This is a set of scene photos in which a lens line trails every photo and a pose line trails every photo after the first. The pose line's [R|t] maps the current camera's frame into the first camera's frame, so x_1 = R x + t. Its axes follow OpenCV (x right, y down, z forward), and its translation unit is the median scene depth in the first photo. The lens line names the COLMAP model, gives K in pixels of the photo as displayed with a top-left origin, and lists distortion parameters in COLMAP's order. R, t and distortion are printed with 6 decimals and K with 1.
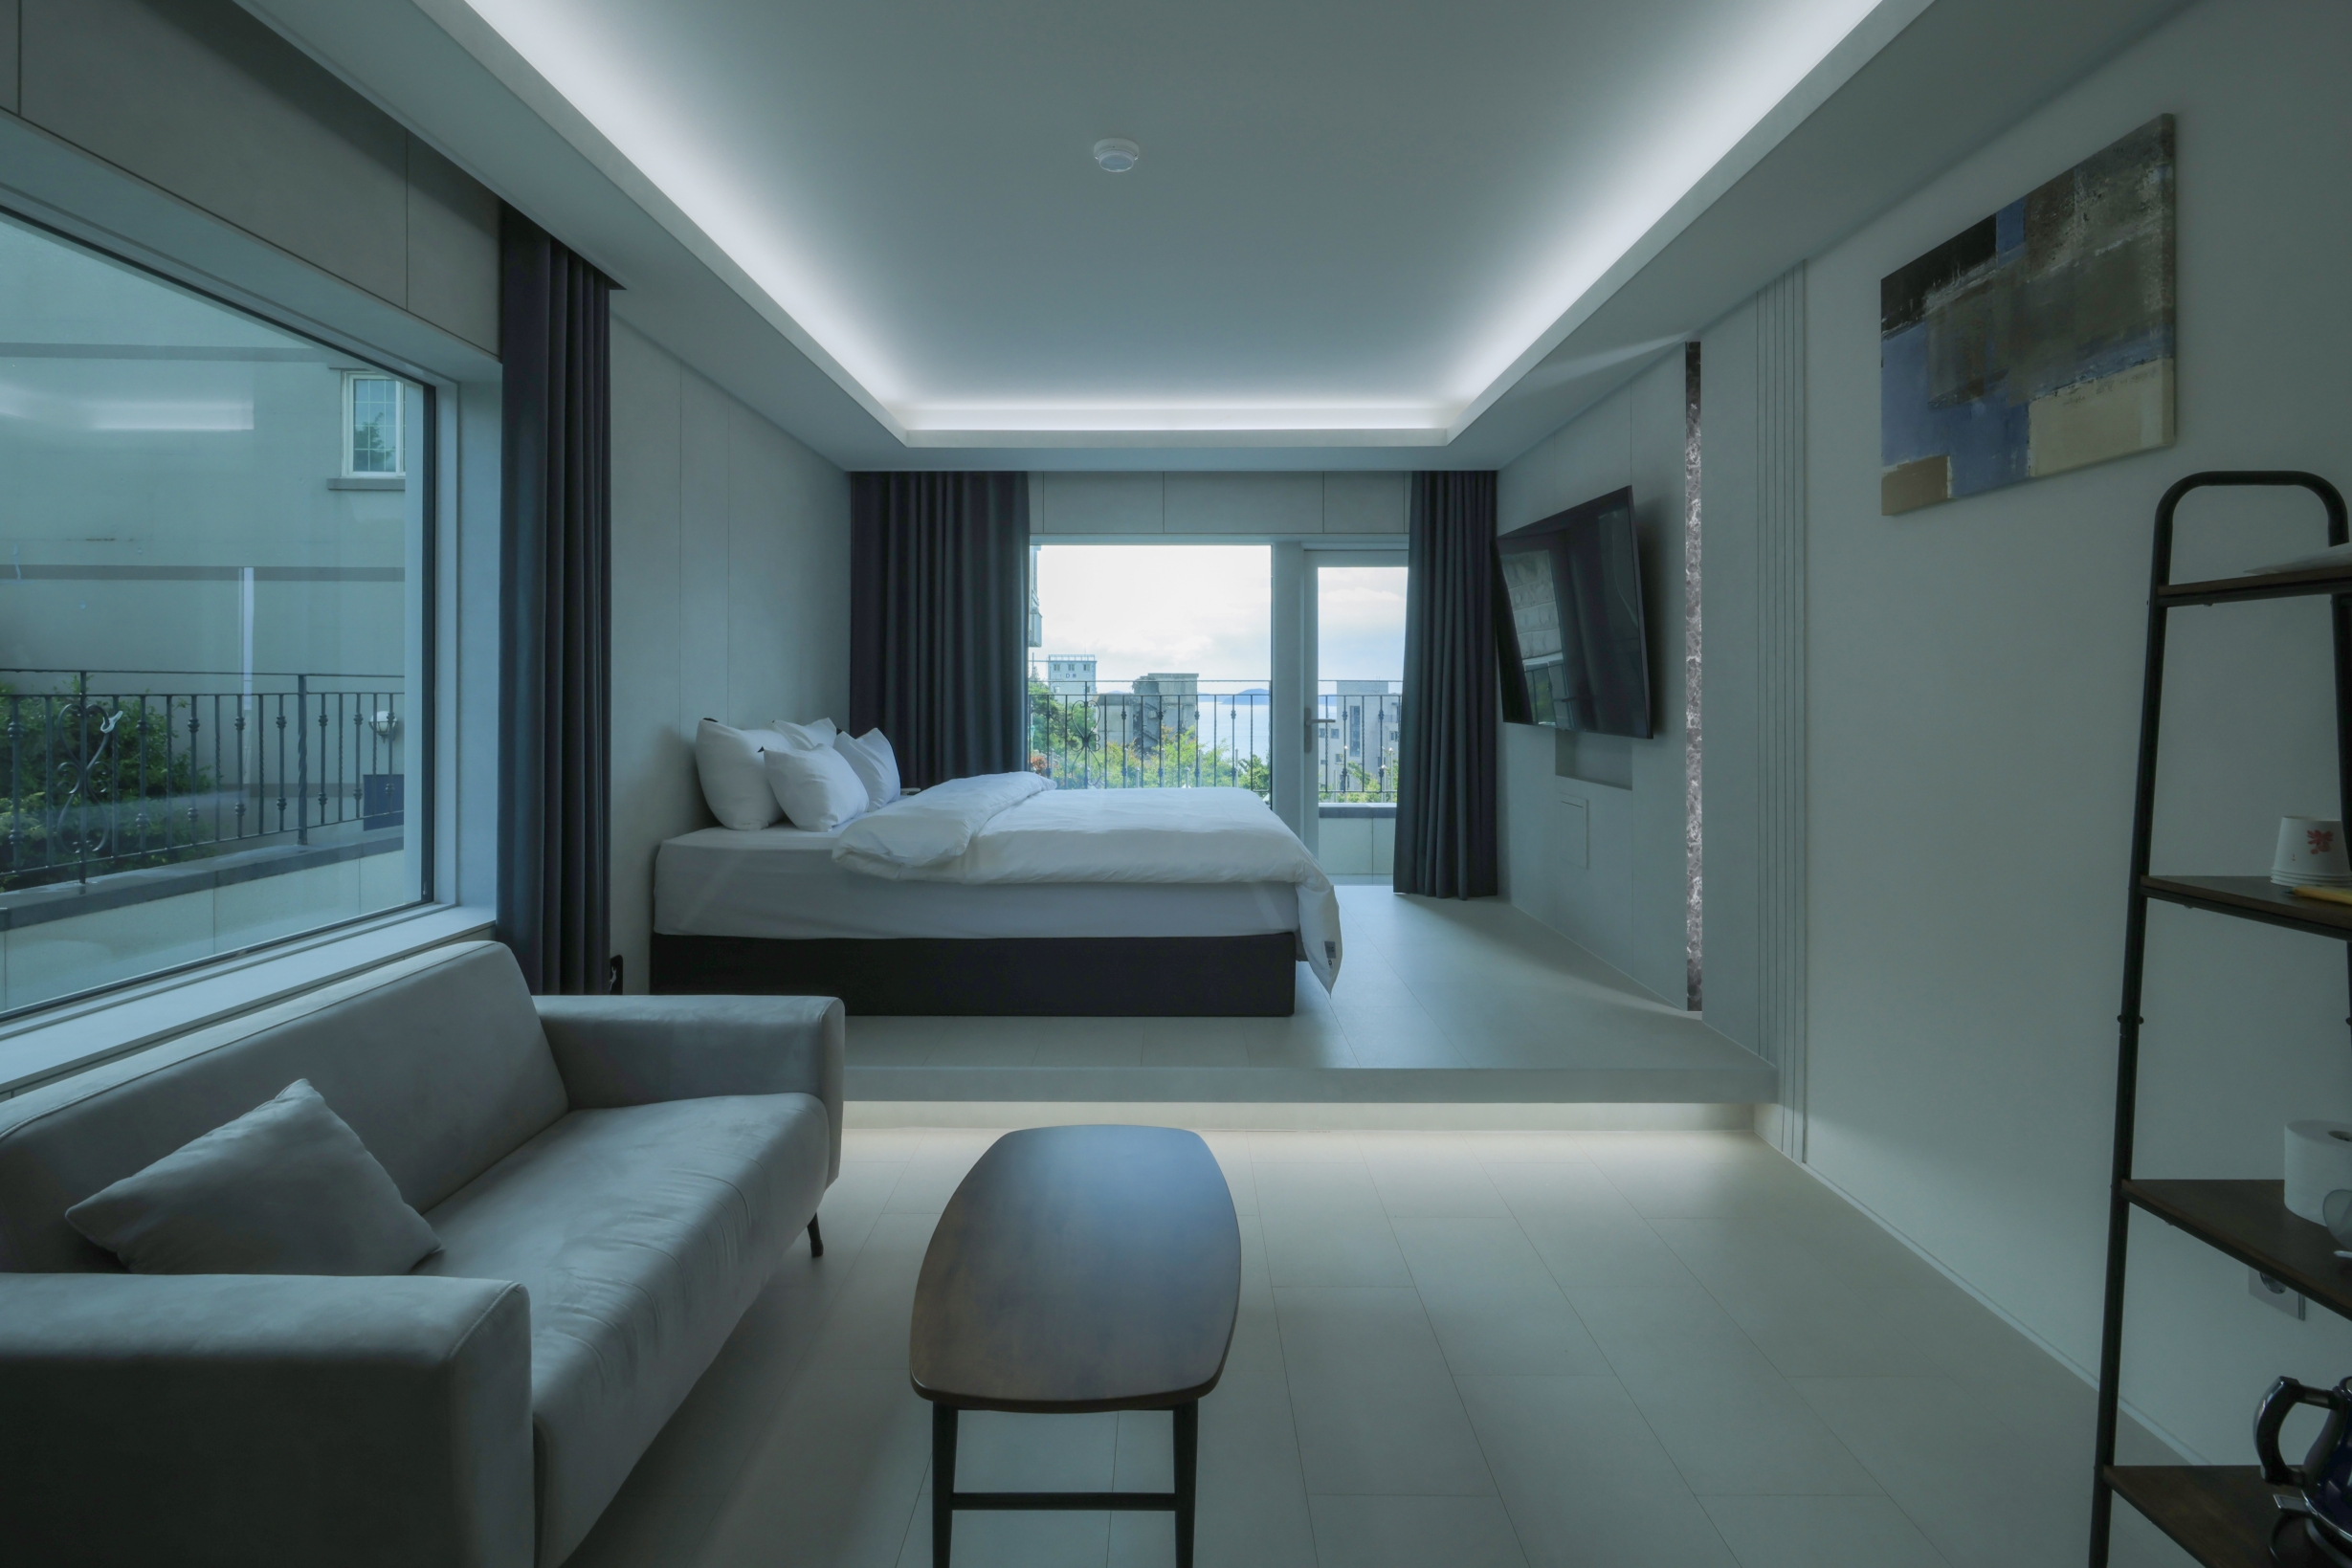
lens RADIAL K [[1156.6, 0, 1195.1], [0, 1156.6, 699.8], [0, 0, 1]] dist [-0.003412, -0.000616]
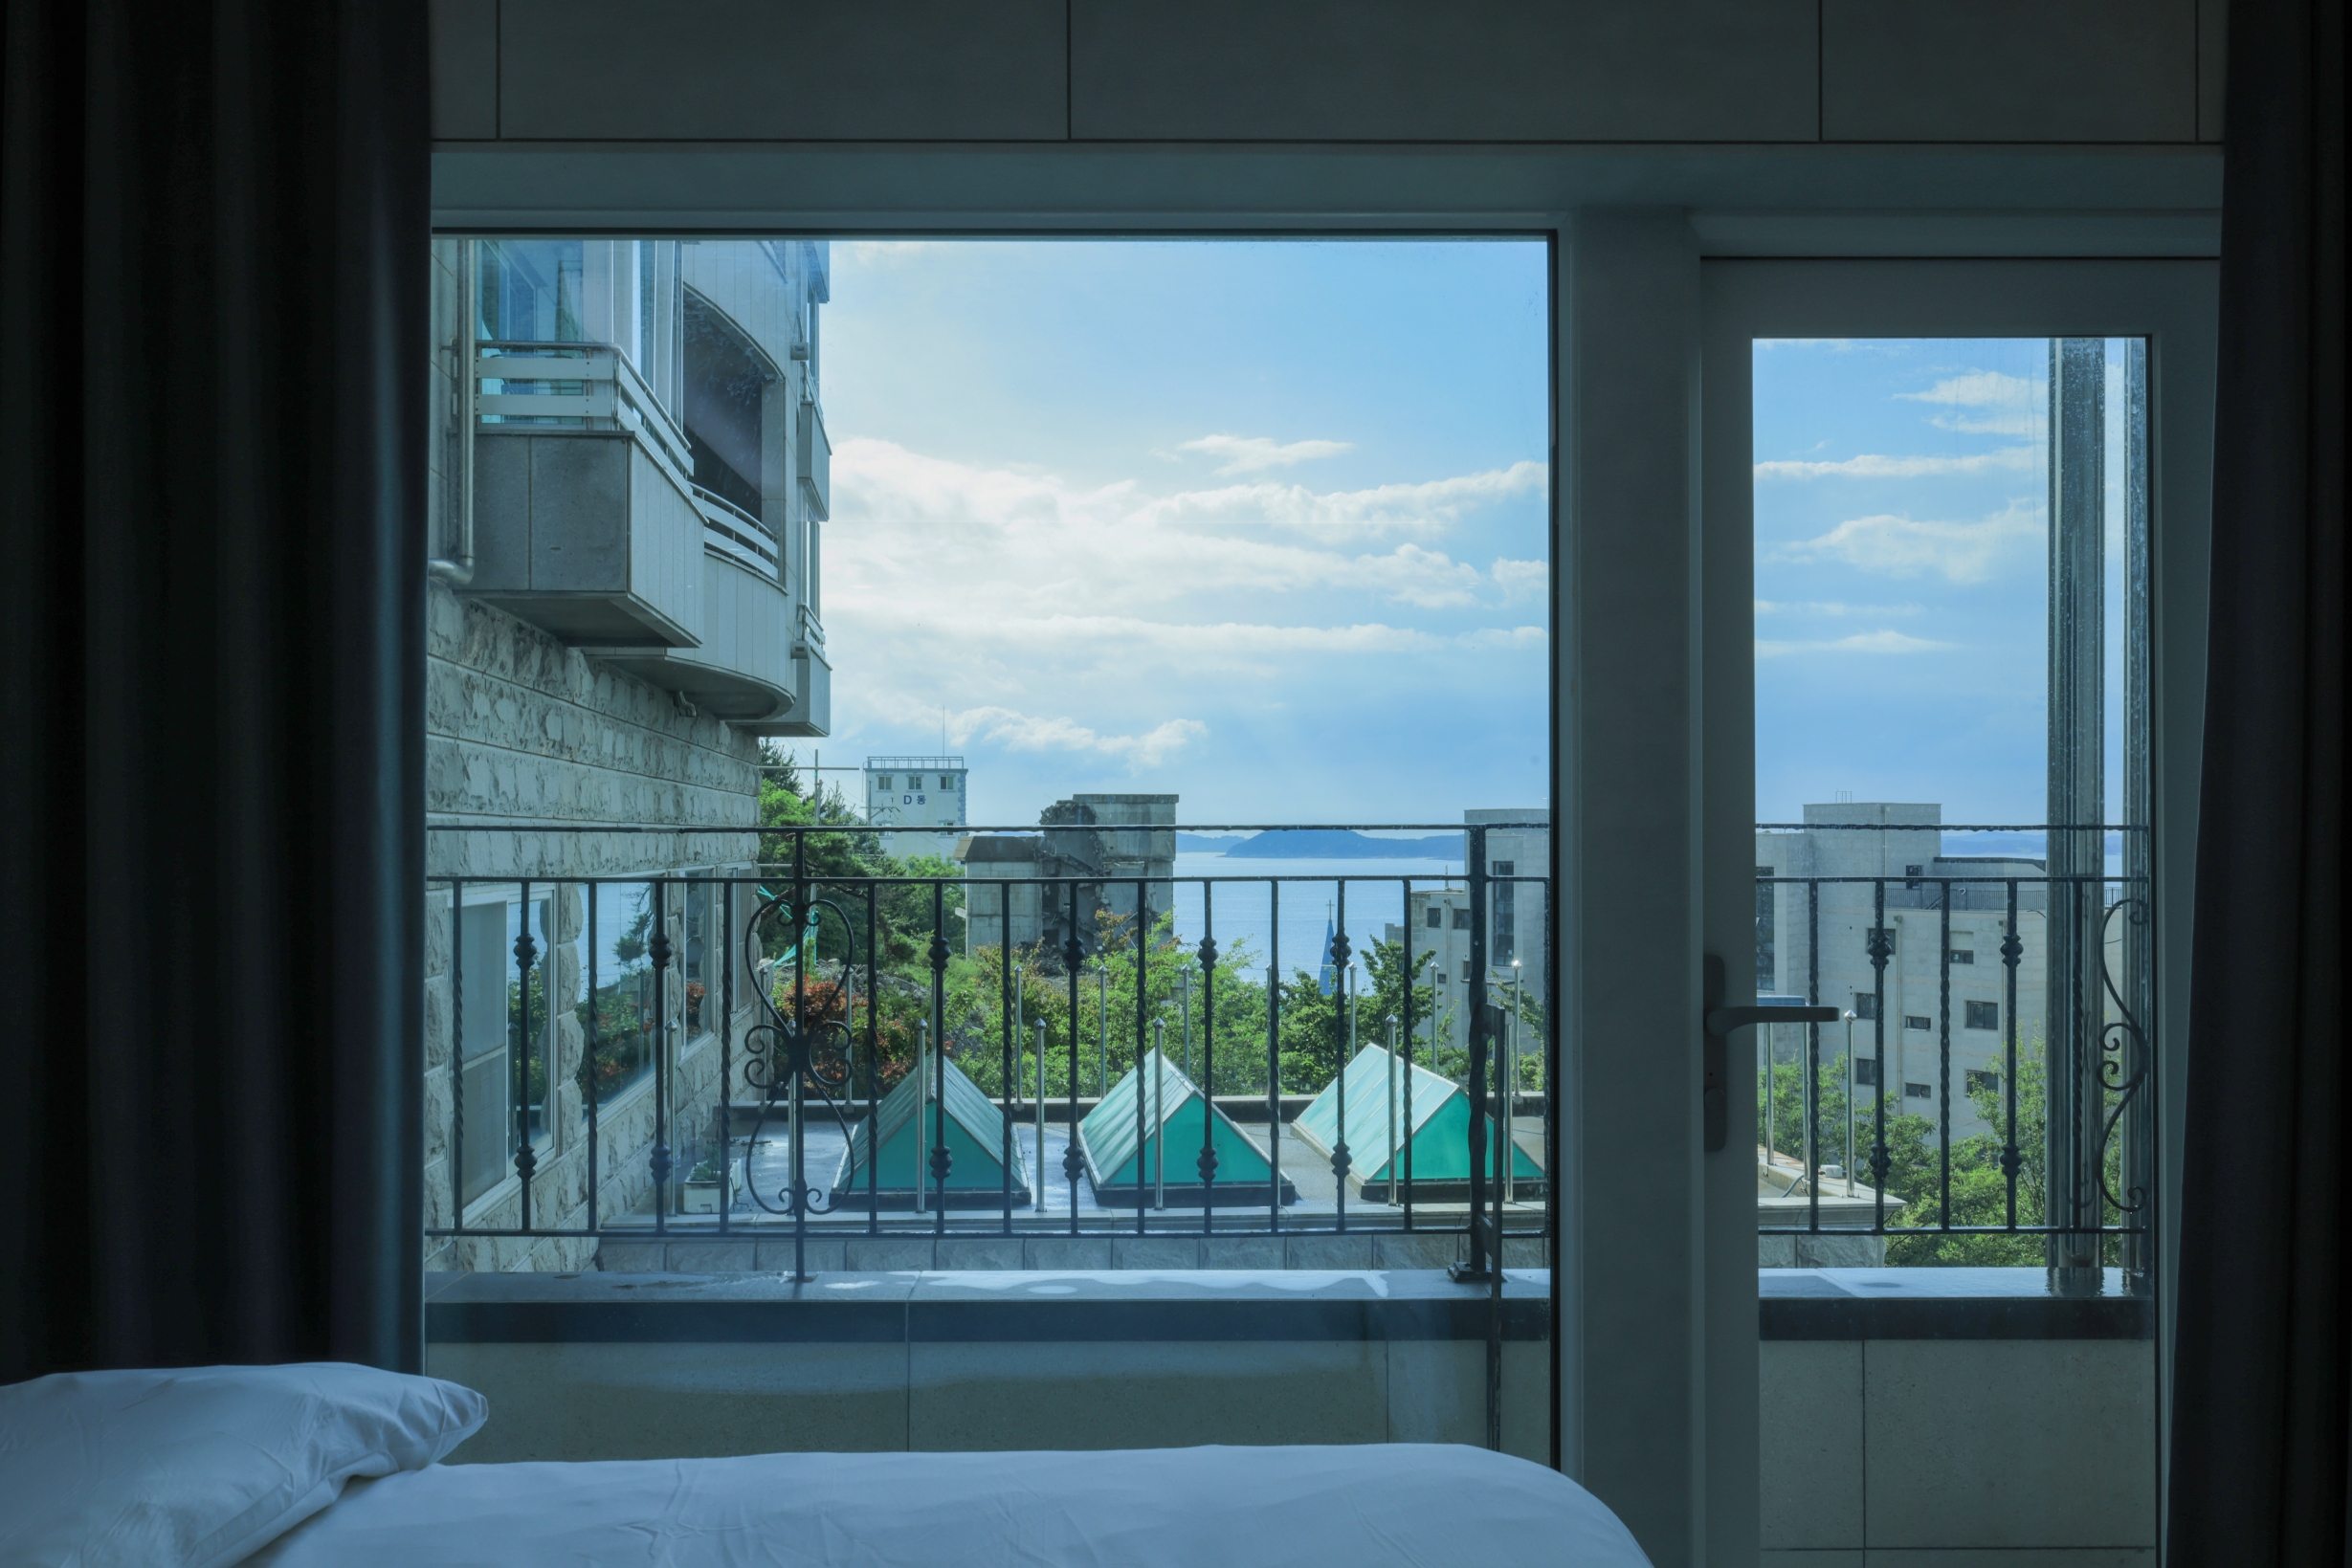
lens RADIAL K [[2292.5, 0, 1167.3], [0, 2292.5, 788.4], [0, 0, 1]] dist [0.008493, 0.000000]
pose [[0.999989, -0.004623, -0.000250, -0.015465], [0.004615, 0.999683, -0.024758, -0.022813], [0.000364, 0.024757, 0.999693, 0.862194]]
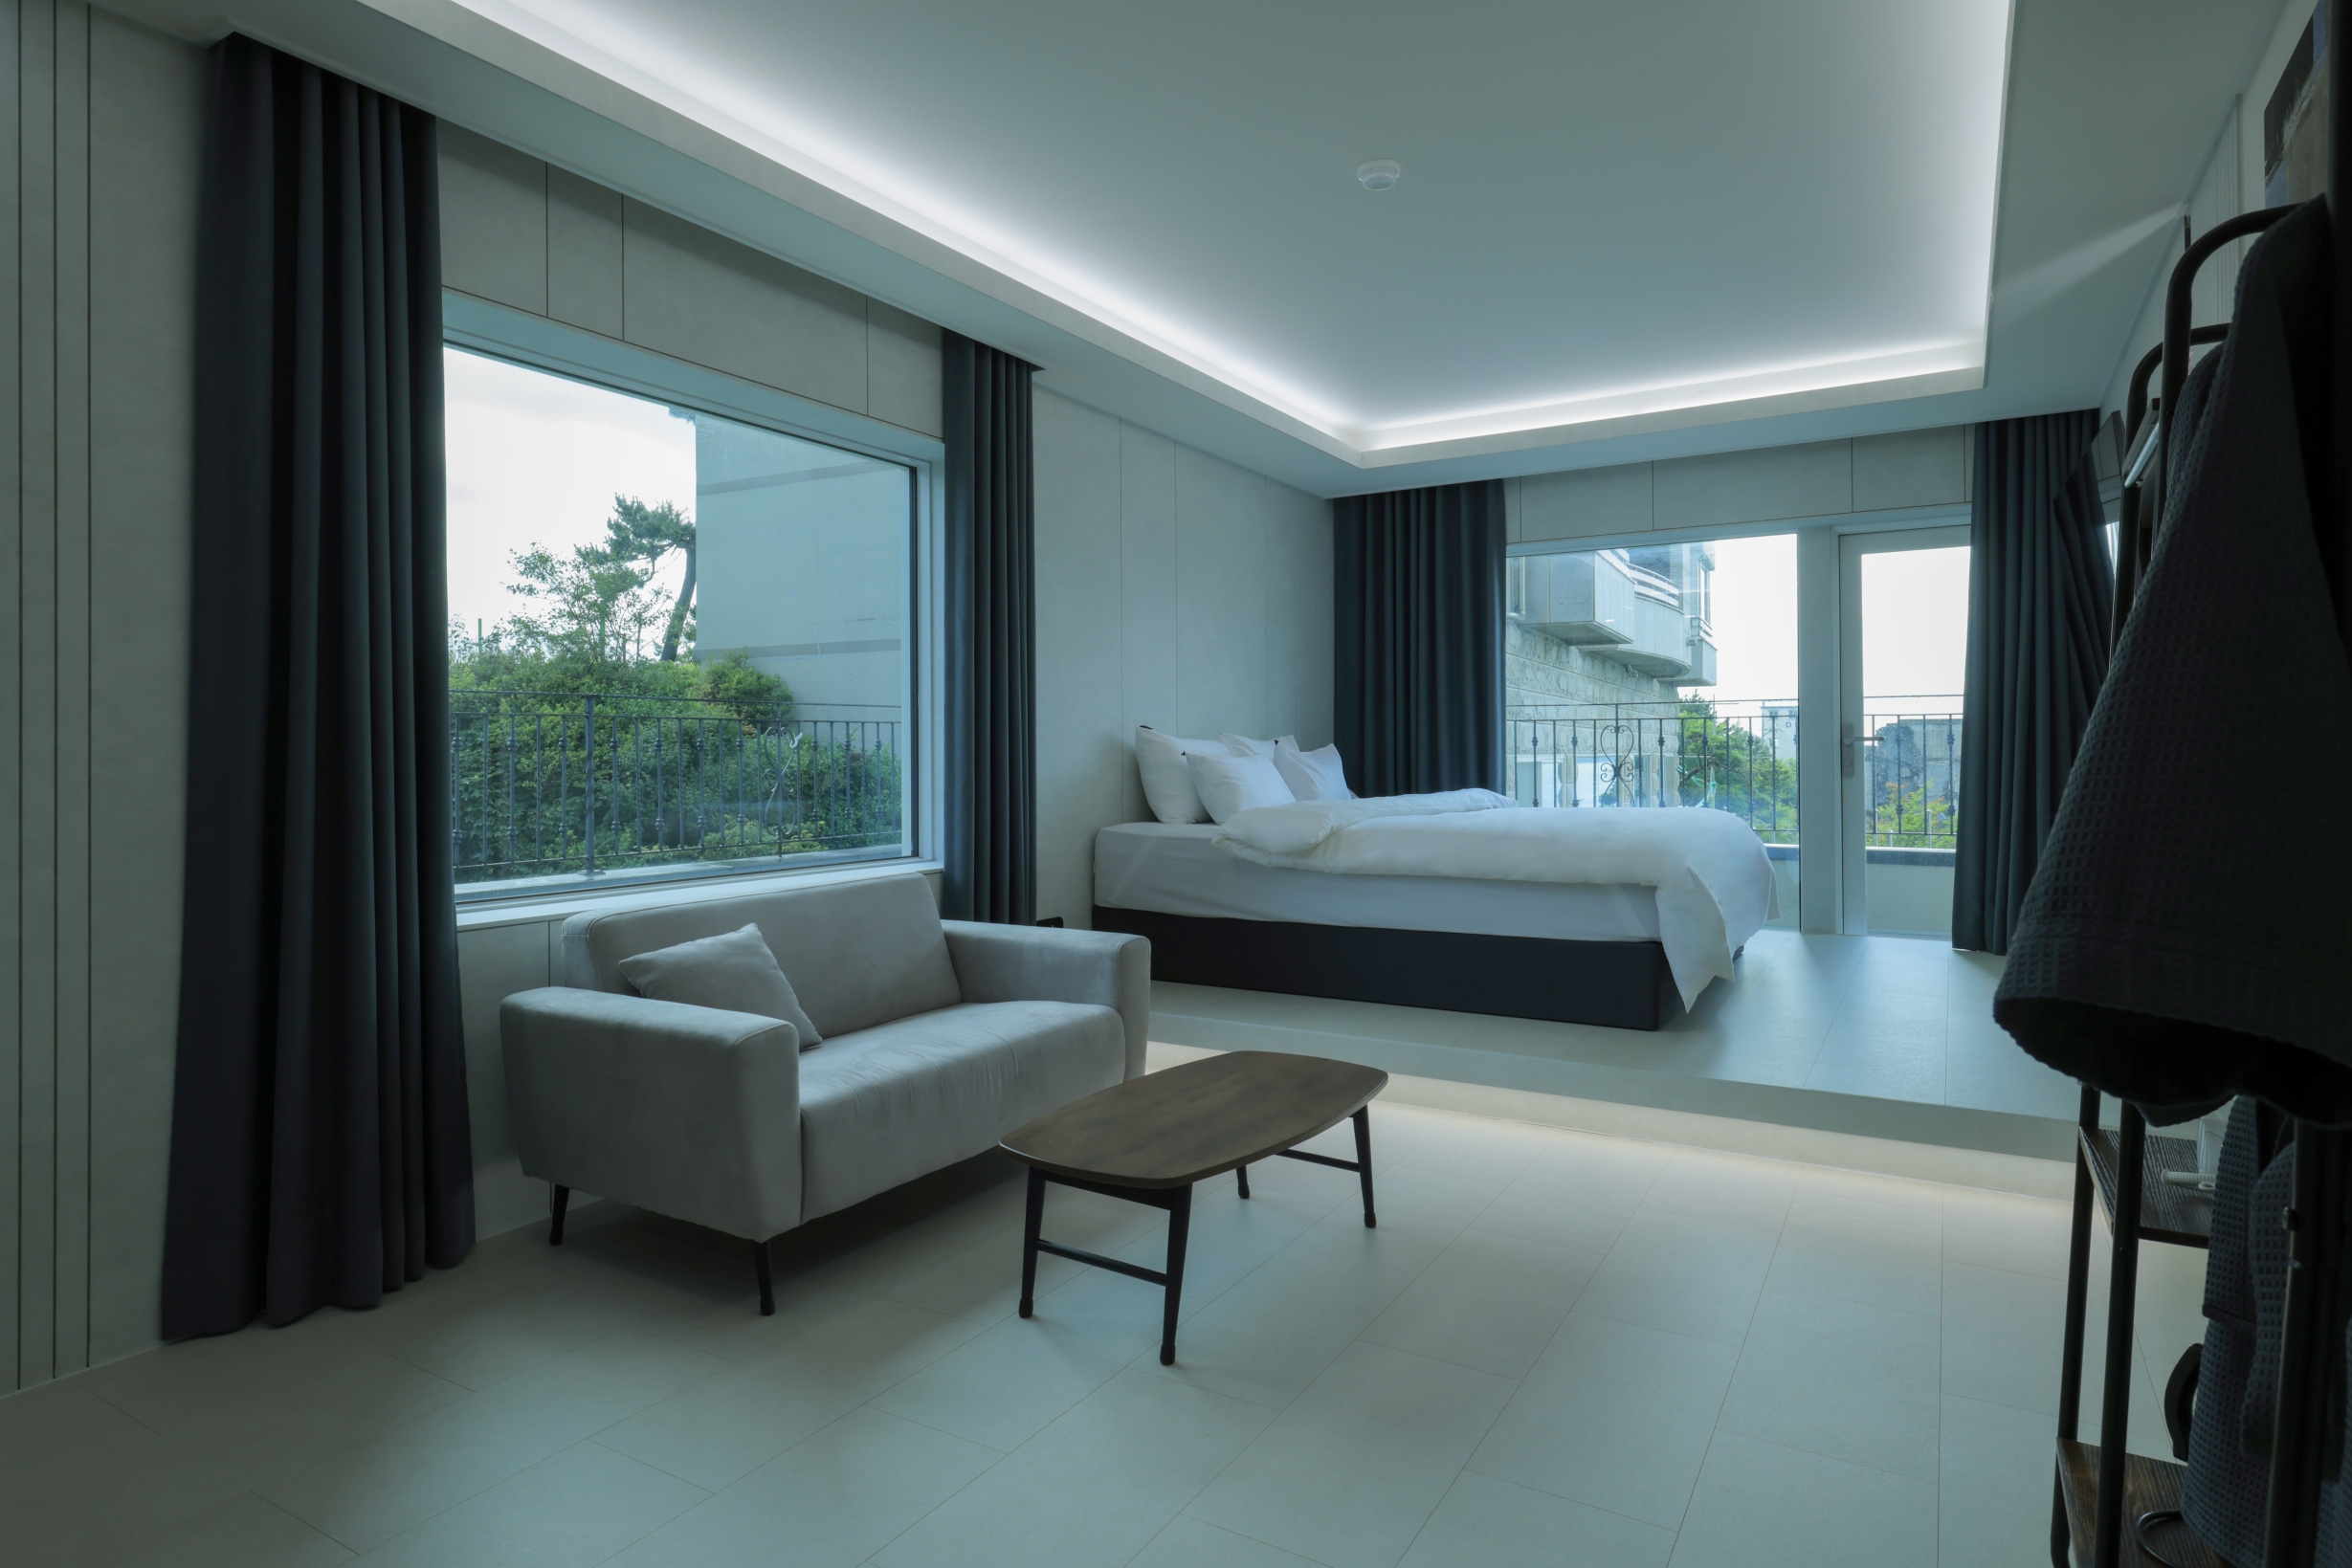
lens RADIAL K [[1318.6, 0, 1186.1], [0, 1318.6, 772.8], [0, 0, 1]] dist [-0.016802, 0.003661]
pose [[0.851824, 0.000364, -0.523828, 0.294291], [0.005071, 0.999947, 0.008941, 0.049542], [0.523804, -0.010272, 0.851777, -0.094829]]
